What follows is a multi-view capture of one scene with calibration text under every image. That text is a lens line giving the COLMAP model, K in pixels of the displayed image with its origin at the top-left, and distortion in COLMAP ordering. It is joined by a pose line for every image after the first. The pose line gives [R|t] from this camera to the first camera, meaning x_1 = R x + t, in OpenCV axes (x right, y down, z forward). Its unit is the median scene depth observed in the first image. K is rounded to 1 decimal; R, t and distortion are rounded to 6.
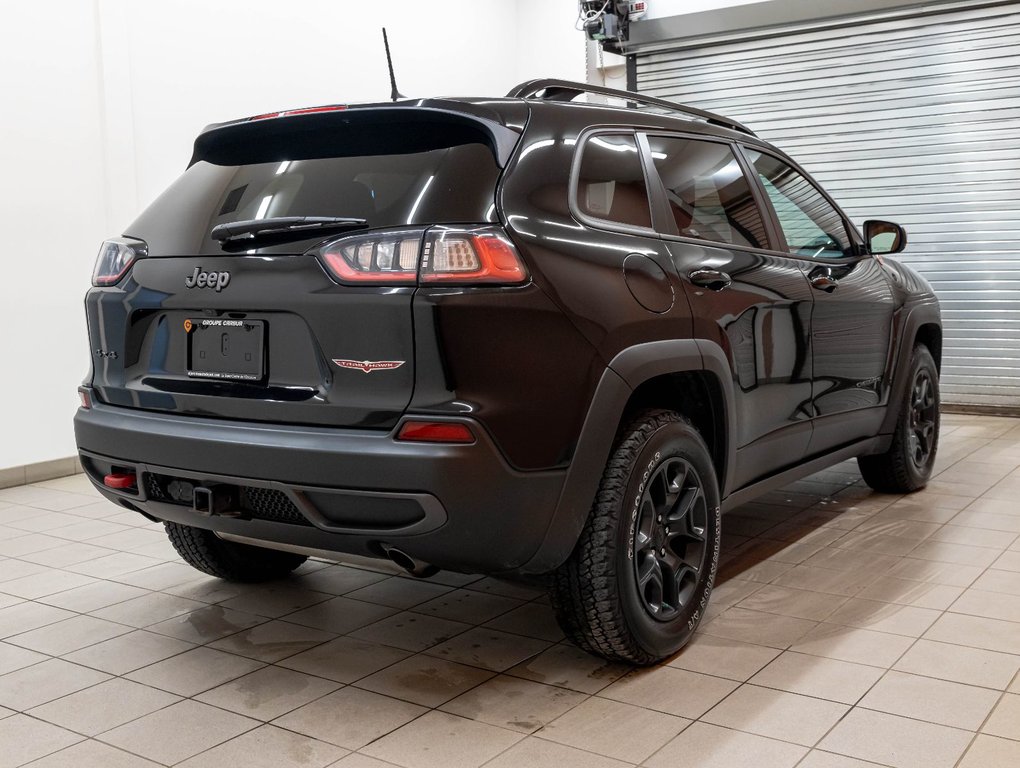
lens RADIAL K [[1132.4, 0, 510.0], [0, 1132.4, 384.0], [0, 0, 1]] dist [0.015845, 0.011809]
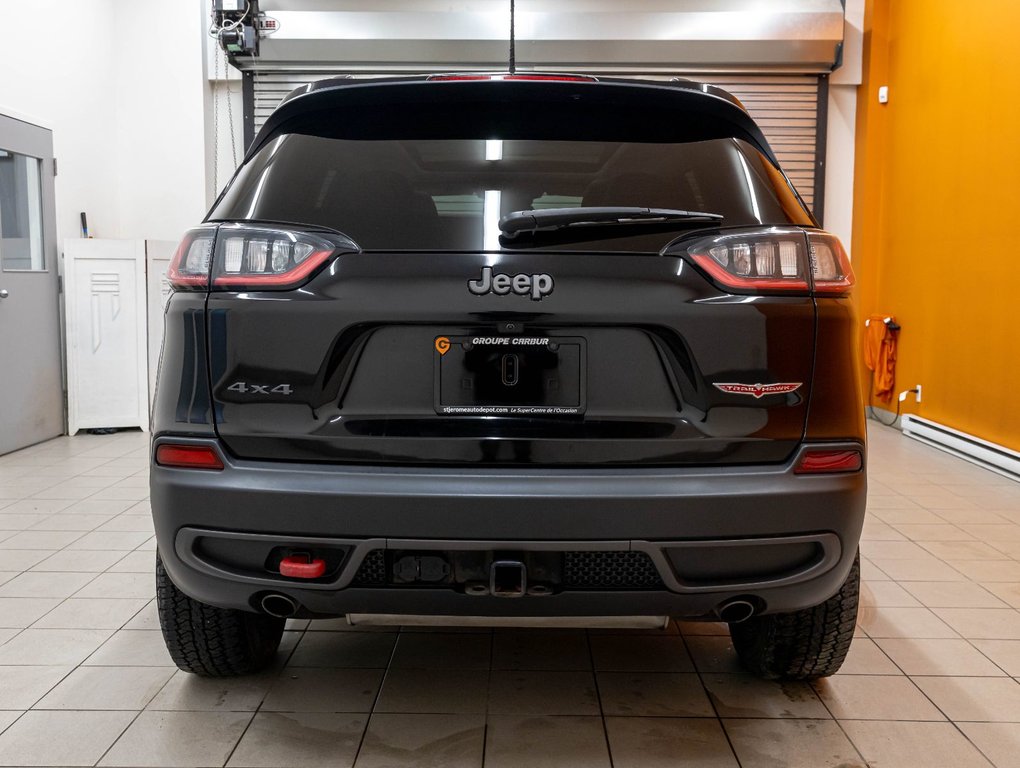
lens RADIAL K [[997.0, 0, 510.0], [0, 997.0, 384.0], [0, 0, 1]] dist [-0.002678, 0.018122]
pose [[0.825703, -0.035579, 0.562982, -0.627757], [0.039638, 0.999202, 0.005012, -0.028255], [-0.562711, 0.018177, 0.826454, 0.443955]]
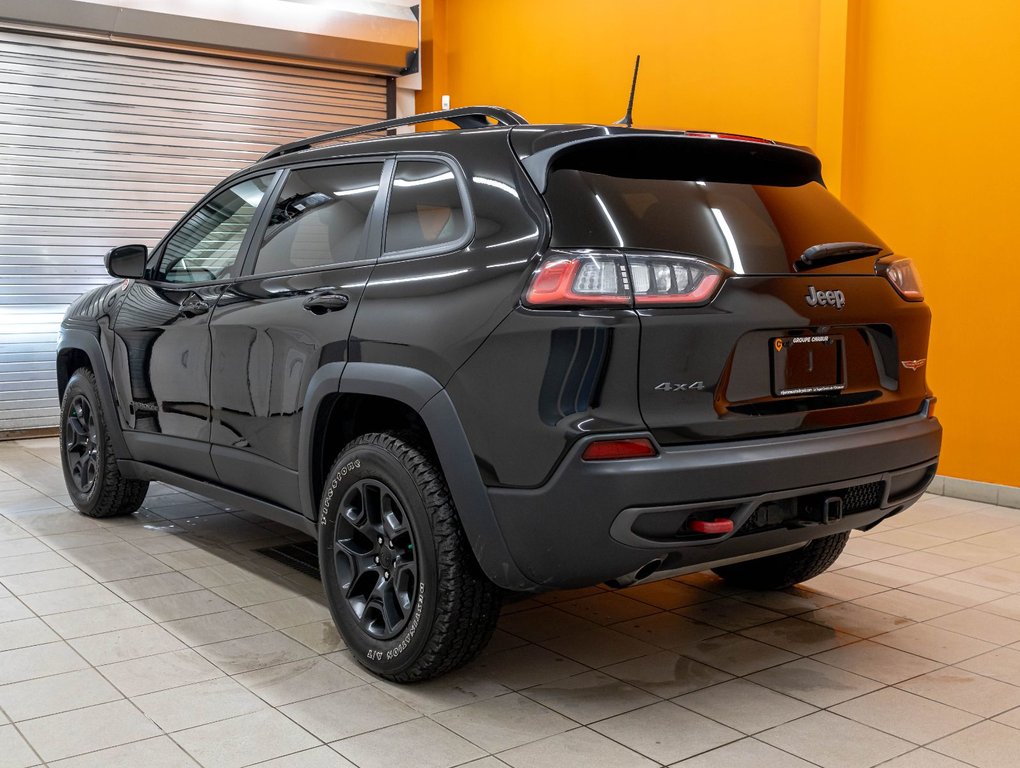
lens RADIAL K [[1132.4, 0, 510.0], [0, 1132.4, 384.0], [0, 0, 1]] dist [0.015845, 0.011809]
pose [[0.313934, -0.075421, 0.946444, -1.321333], [0.095209, 0.994316, 0.047655, -0.088574], [-0.944659, 0.075150, 0.319330, 0.924820]]
